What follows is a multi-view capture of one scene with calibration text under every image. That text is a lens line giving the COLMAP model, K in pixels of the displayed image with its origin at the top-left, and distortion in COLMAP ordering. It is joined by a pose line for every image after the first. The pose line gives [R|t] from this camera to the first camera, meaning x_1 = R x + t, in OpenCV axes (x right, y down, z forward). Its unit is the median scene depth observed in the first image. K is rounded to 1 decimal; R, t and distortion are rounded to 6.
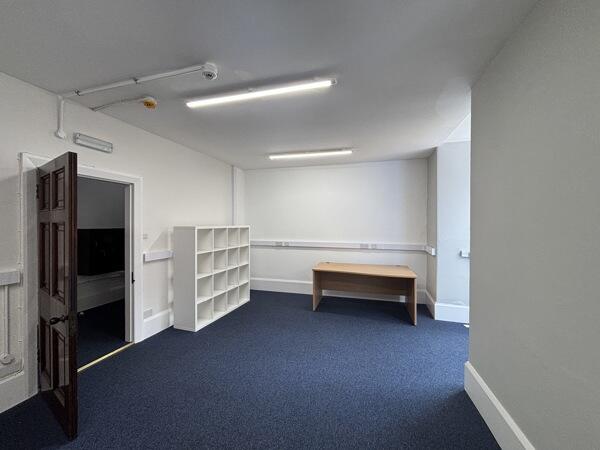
lens RADIAL K [[244.9, 0, 300.0], [0, 244.9, 224.3], [0, 0, 1]] dist [0.008607, 0.000794]
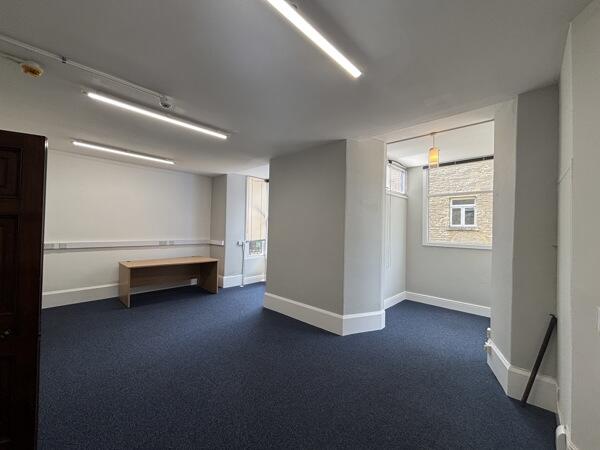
lens RADIAL K [[244.9, 0, 297.9], [0, 244.9, 225.0], [0, 0, 1]] dist [0.008607, 0.000794]
pose [[0.463386, 0.017679, 0.885980, -0.518156], [-0.018686, 0.999774, -0.010176, 0.006775], [-0.885959, -0.011840, 0.463612, -0.089014]]
